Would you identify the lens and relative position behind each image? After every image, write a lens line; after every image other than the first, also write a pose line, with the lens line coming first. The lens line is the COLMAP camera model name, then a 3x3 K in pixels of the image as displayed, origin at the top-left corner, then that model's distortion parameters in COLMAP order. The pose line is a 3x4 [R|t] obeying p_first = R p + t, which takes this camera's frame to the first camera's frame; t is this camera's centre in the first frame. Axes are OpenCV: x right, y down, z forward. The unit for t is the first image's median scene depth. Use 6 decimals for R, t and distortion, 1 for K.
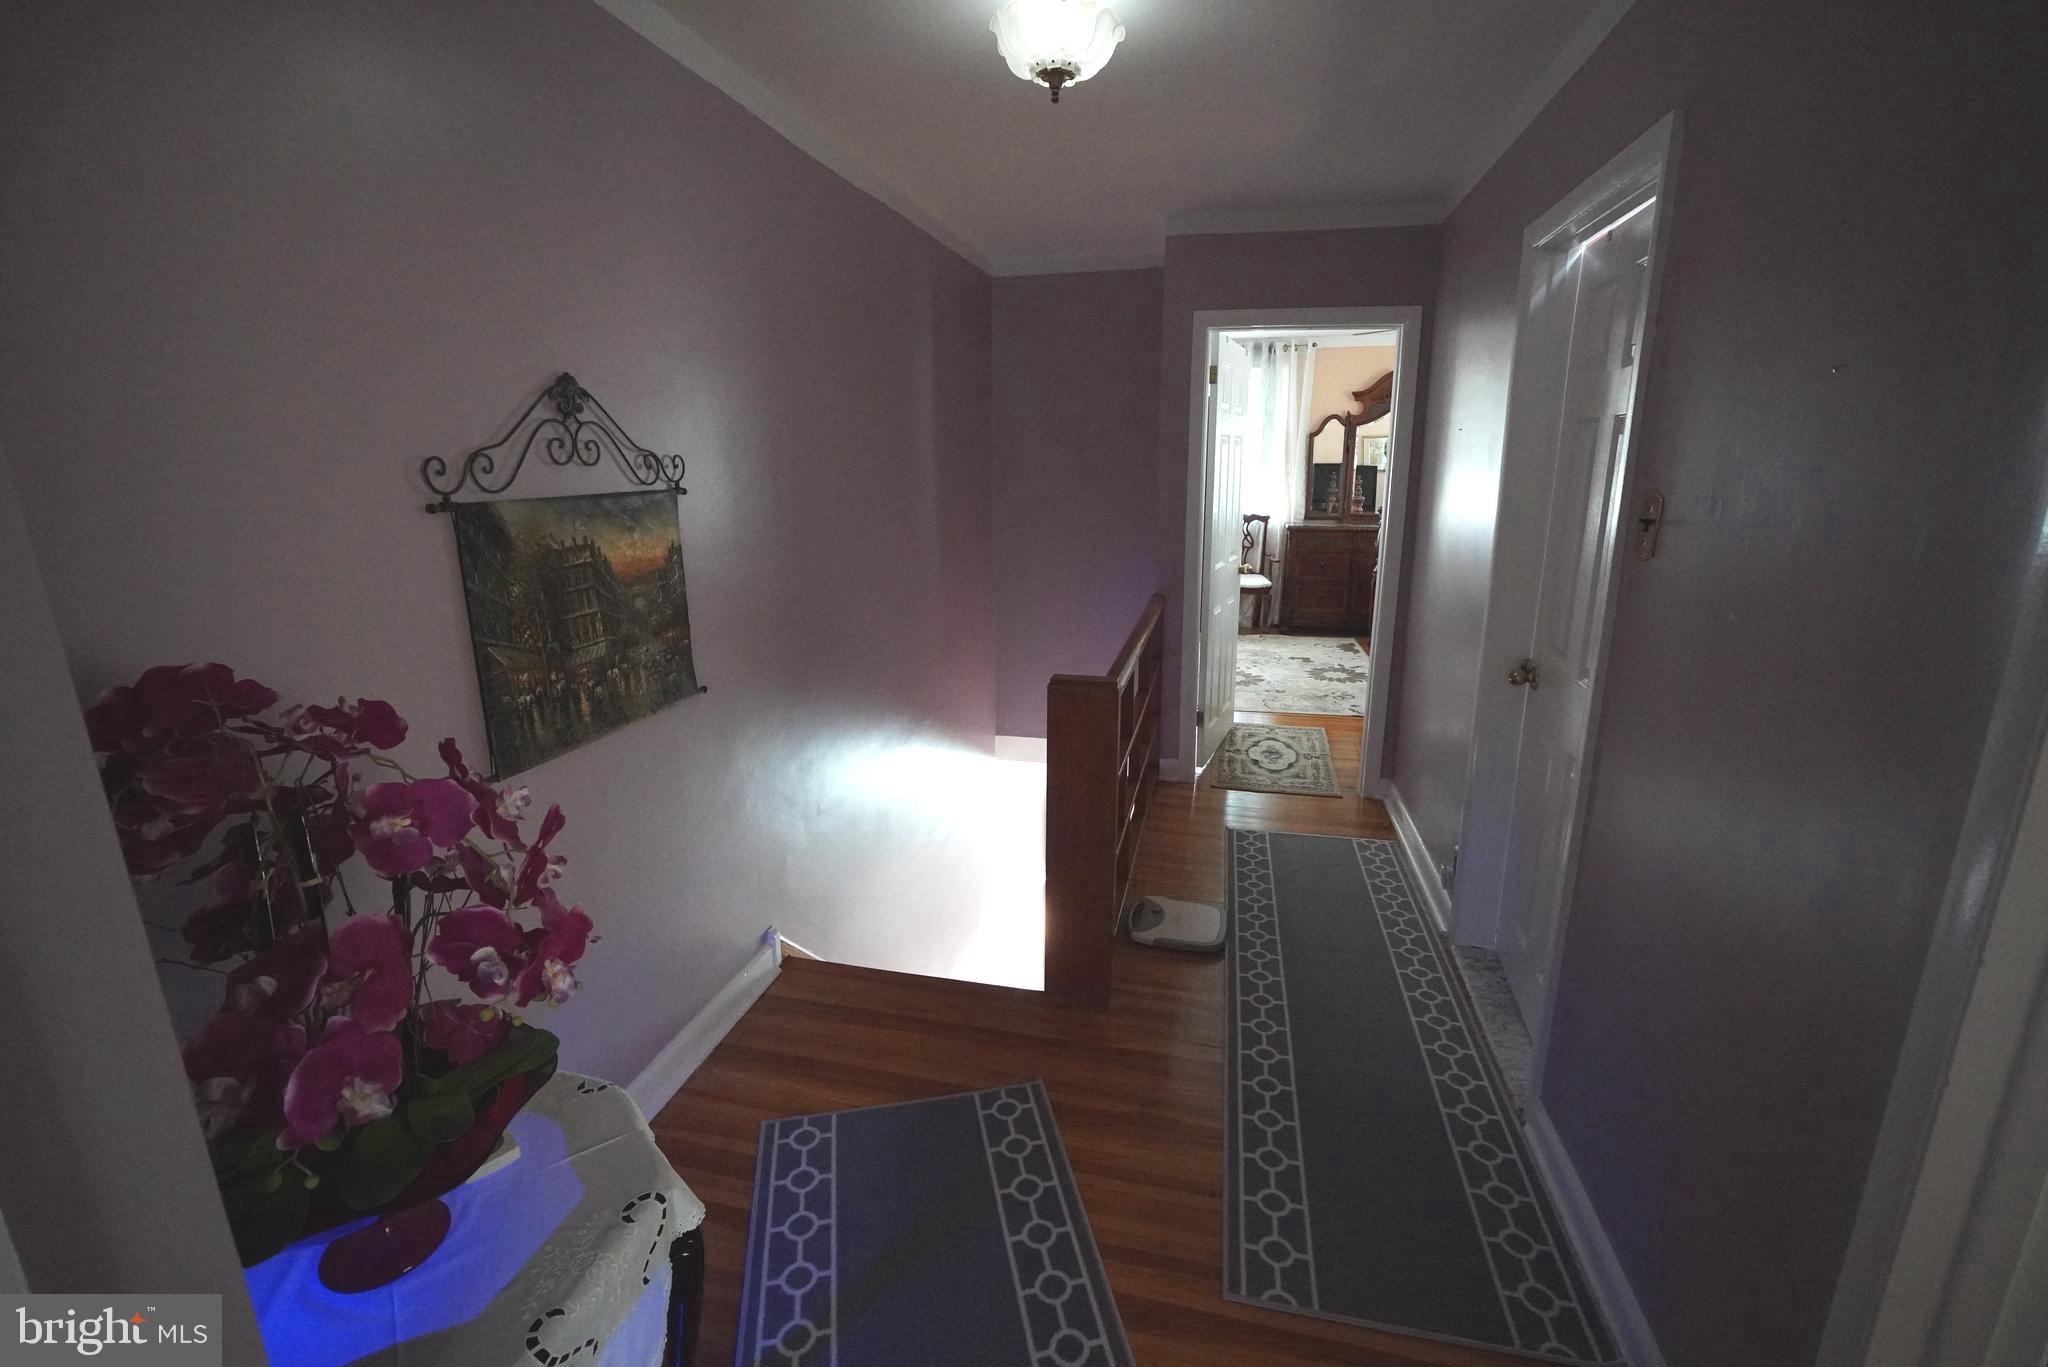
lens RADIAL K [[872.3, 0, 1027.4], [0, 872.3, 673.2], [0, 0, 1]] dist [-0.022356, 0.008616]
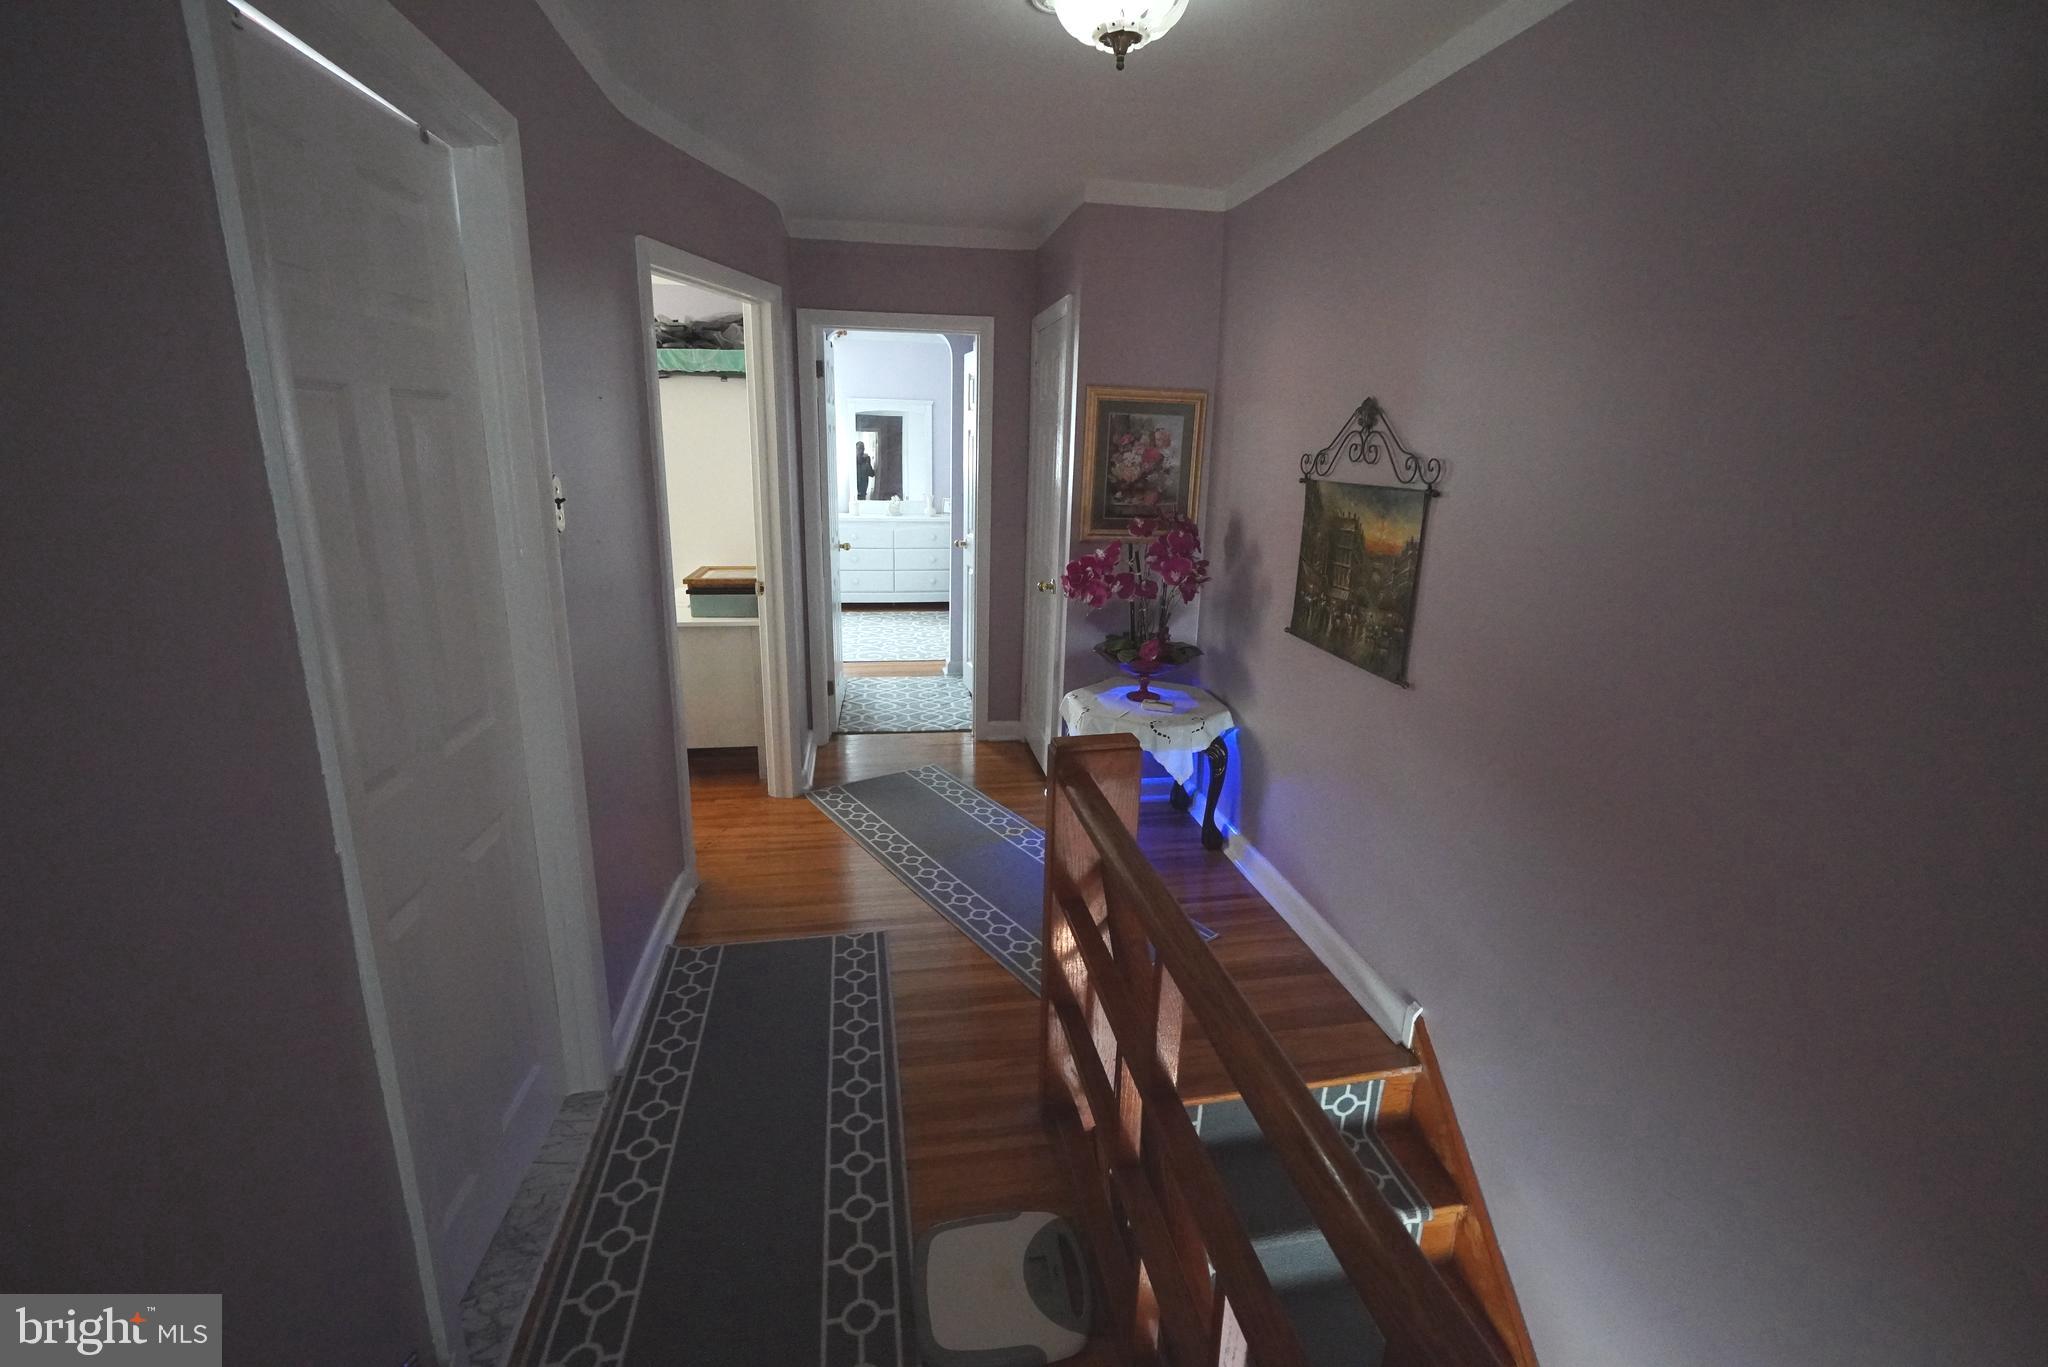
lens RADIAL K [[872.3, 0, 1027.4], [0, 872.3, 673.2], [0, 0, 1]] dist [-0.022356, 0.008616]
pose [[-0.915988, 0.085852, -0.391913, 0.537475], [-0.116364, 0.878000, 0.464302, -0.510285], [0.383961, 0.470899, -0.794247, 1.988654]]
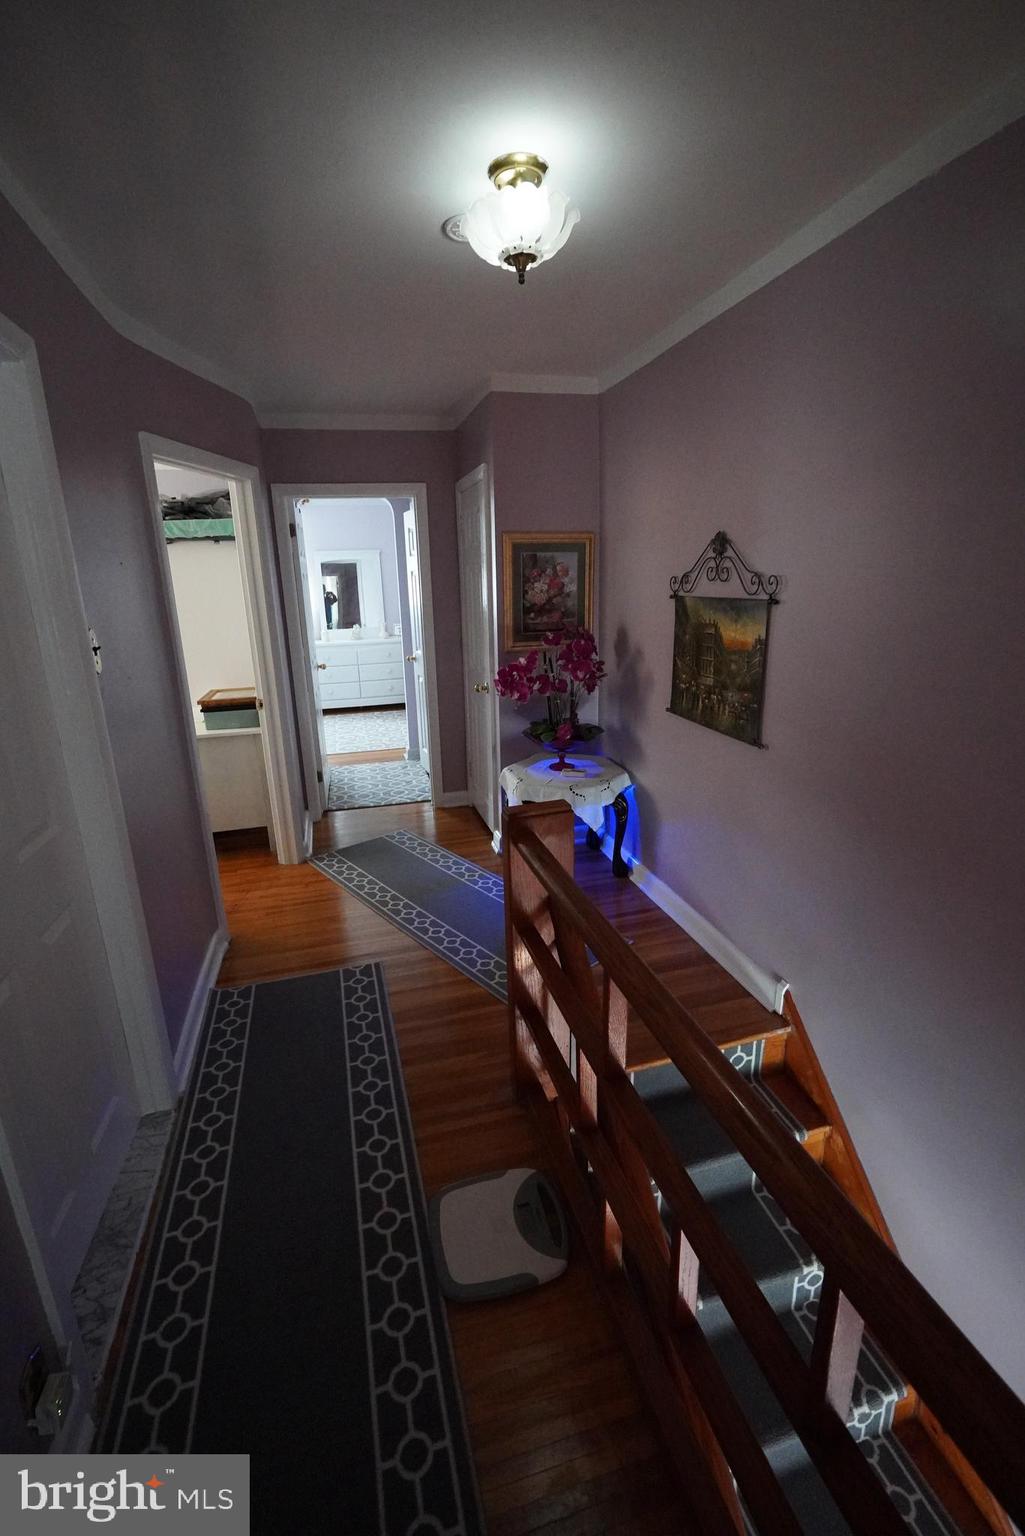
lens RADIAL K [[652.6, 0, 506.0], [0, 652.6, 762.9], [0, 0, 1]] dist [-0.023031, 0.008599]
pose [[-0.879551, 0.160155, -0.448041, 0.548142], [-0.083283, 0.875292, 0.476370, -0.505205], [0.468459, 0.456306, -0.756526, 1.943472]]
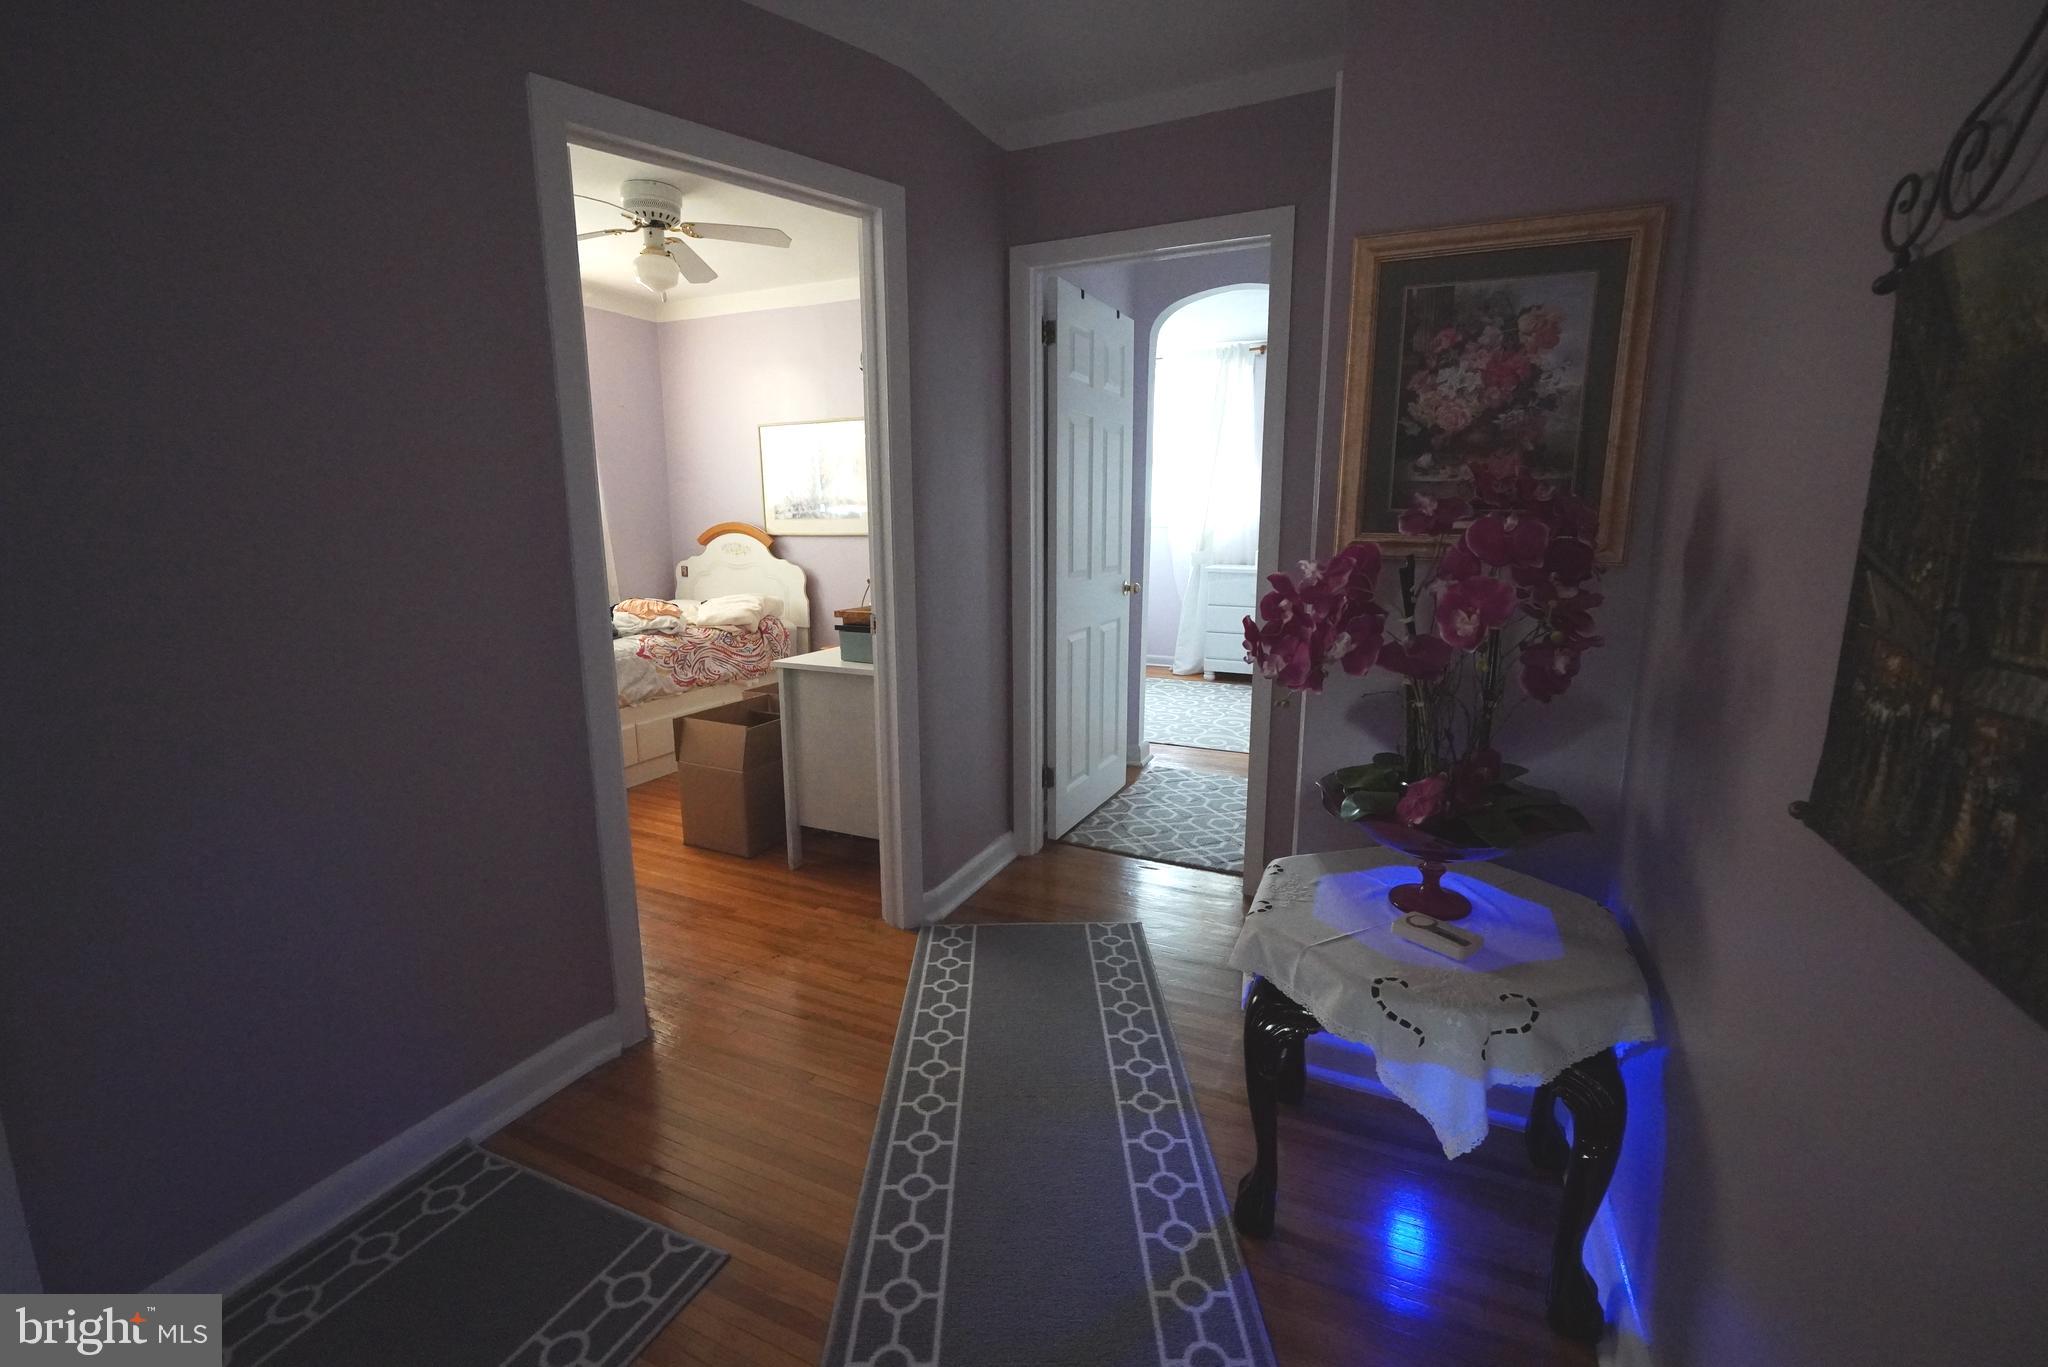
lens RADIAL K [[872.3, 0, 1027.4], [0, 872.3, 673.2], [0, 0, 1]] dist [-0.022356, 0.008616]
pose [[-0.980752, -0.027200, 0.193356, -0.213430], [0.054757, 0.912202, 0.406065, -0.172215], [-0.187425, 0.408836, -0.893155, 1.327119]]
